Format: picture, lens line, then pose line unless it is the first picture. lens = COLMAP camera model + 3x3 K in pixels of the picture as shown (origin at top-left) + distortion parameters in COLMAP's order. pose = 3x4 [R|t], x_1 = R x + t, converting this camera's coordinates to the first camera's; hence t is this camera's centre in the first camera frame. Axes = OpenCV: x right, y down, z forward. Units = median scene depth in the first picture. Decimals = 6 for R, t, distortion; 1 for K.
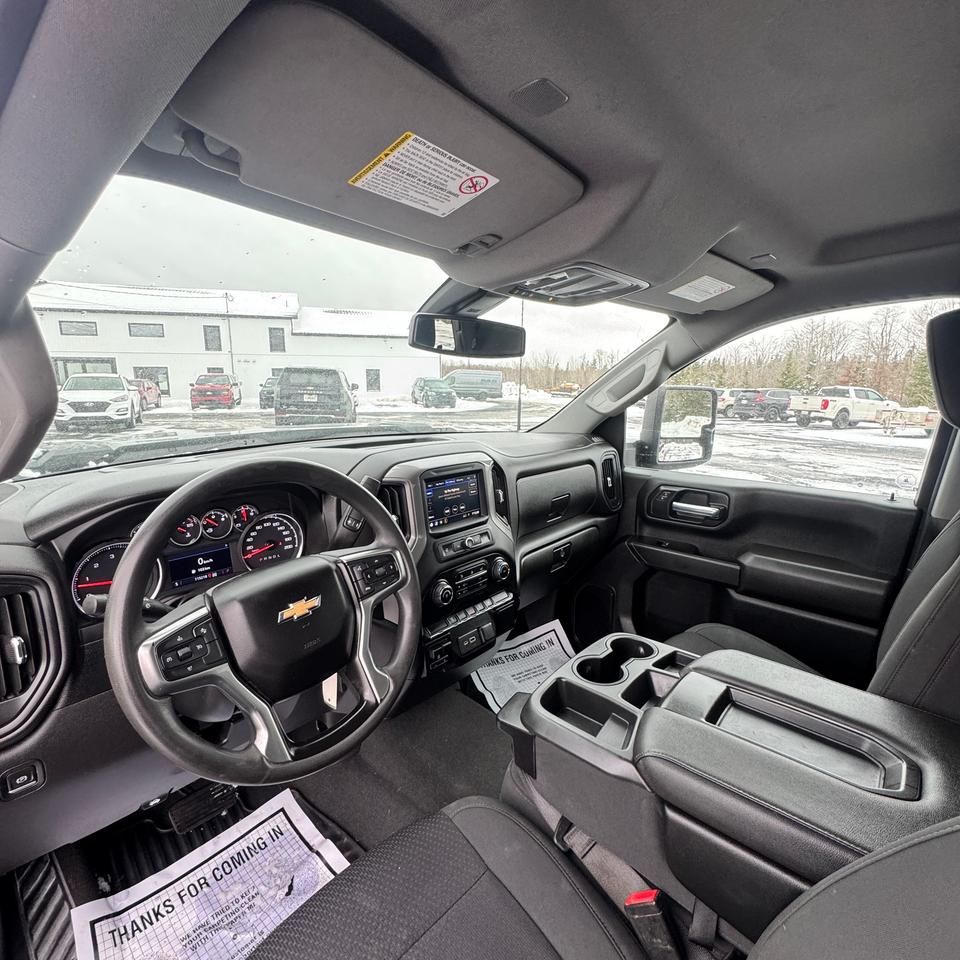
lens RADIAL K [[508.0, 0, 478.3], [0, 508.0, 475.0], [0, 0, 1]] dist [-0.003114, -0.001904]
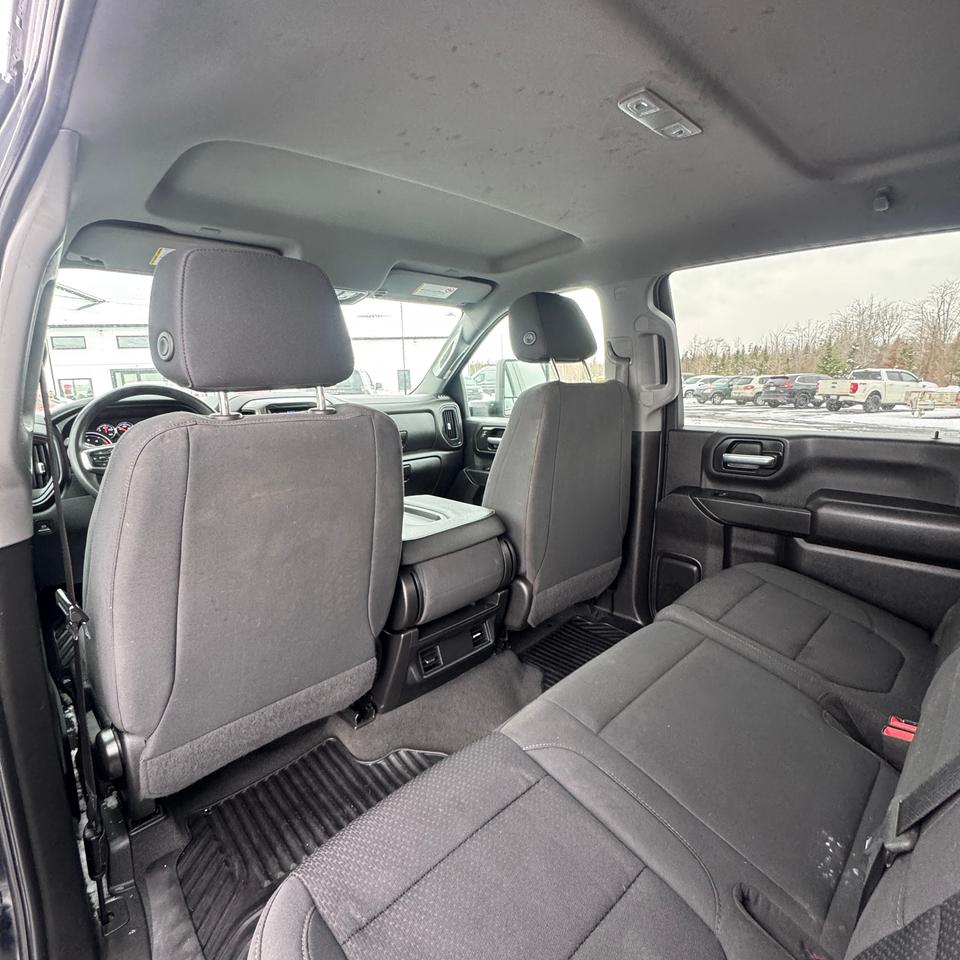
lens RADIAL K [[508.0, 0, 478.3], [0, 508.0, 475.0], [0, 0, 1]] dist [-0.003114, -0.001904]
pose [[0.996629, -0.020891, -0.079335, 0.035604], [0.021103, 0.999776, 0.001824, 0.011809], [0.079279, -0.003492, 0.996846, -0.032321]]
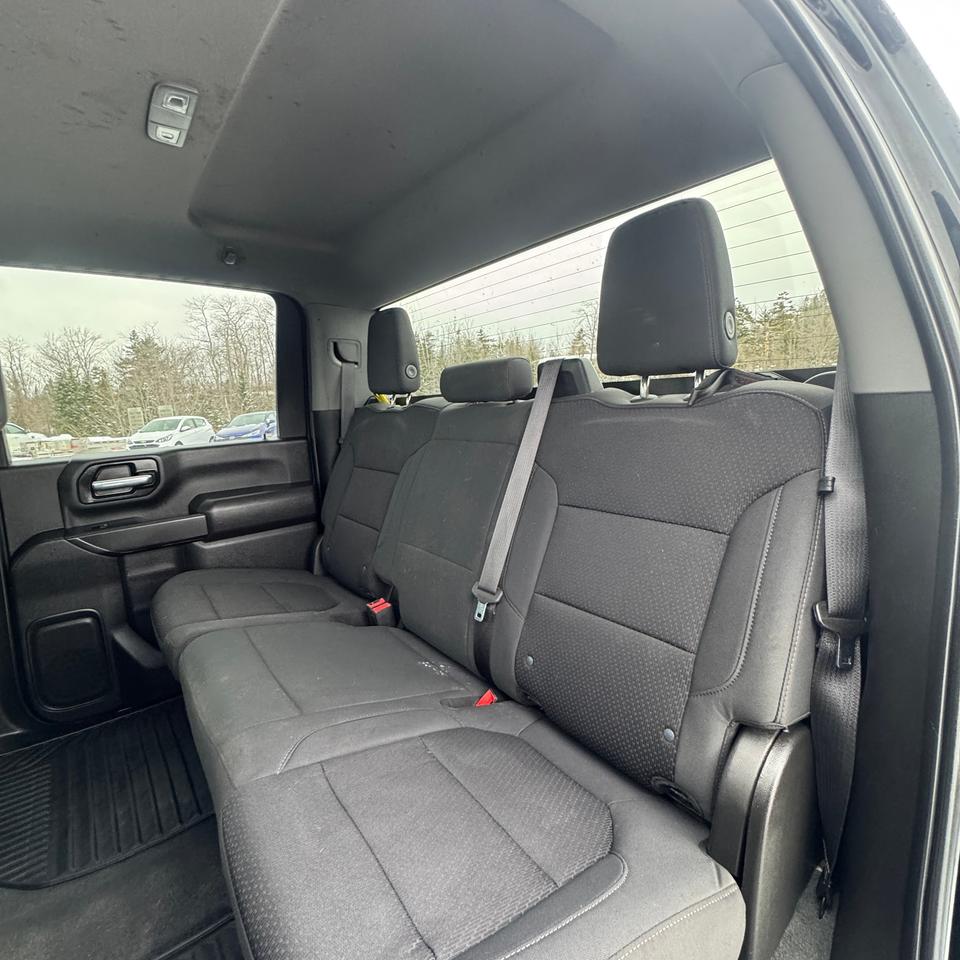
lens RADIAL K [[506.0, 0, 480.9], [0, 506.0, 476.0], [0, 0, 1]] dist [-0.001932, -0.000313]
pose [[0.181370, -0.171640, 0.968321, 0.010579], [0.233532, 0.964002, 0.127133, 0.012311], [-0.955284, 0.203076, 0.214924, -0.019214]]
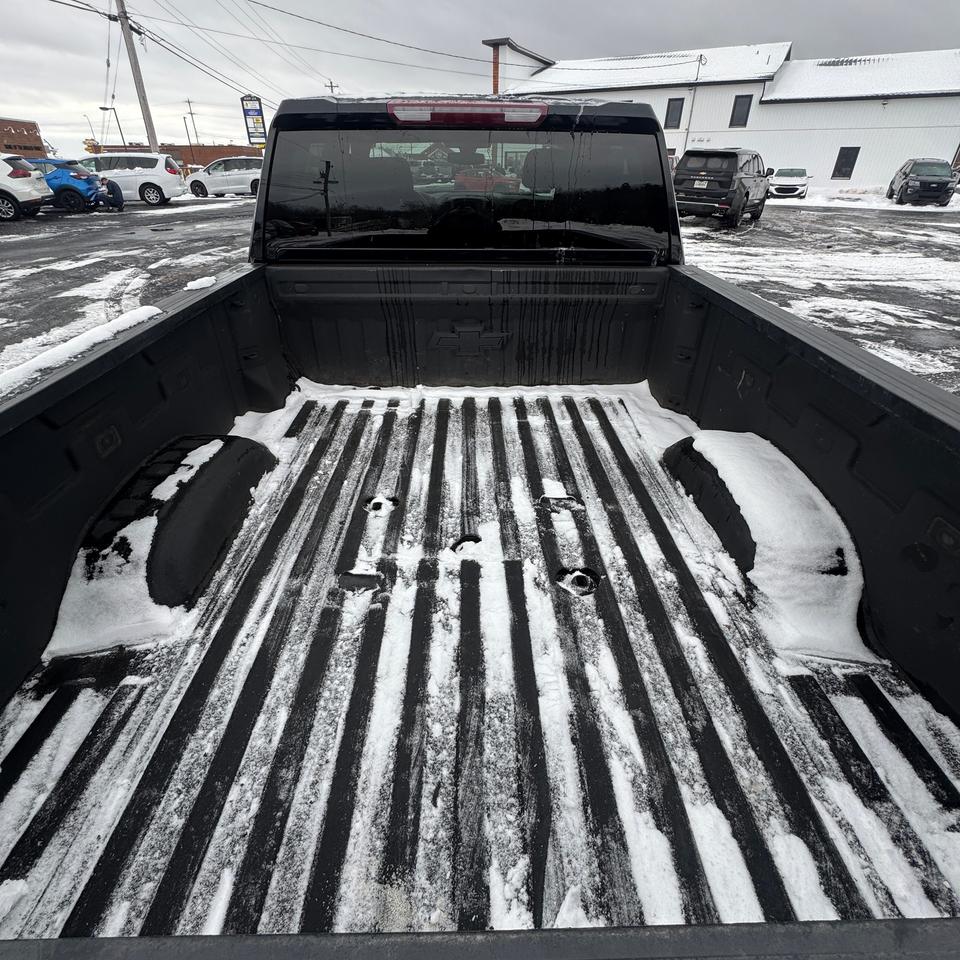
lens RADIAL K [[506.0, 0, 480.9], [0, 506.0, 476.0], [0, 0, 1]] dist [-0.001932, -0.000313]
pose [[0.681518, 0.383779, -0.623094, 0.153376], [-0.131652, 0.901860, 0.411482, 0.013564], [0.719862, -0.198400, 0.665159, -0.086553]]
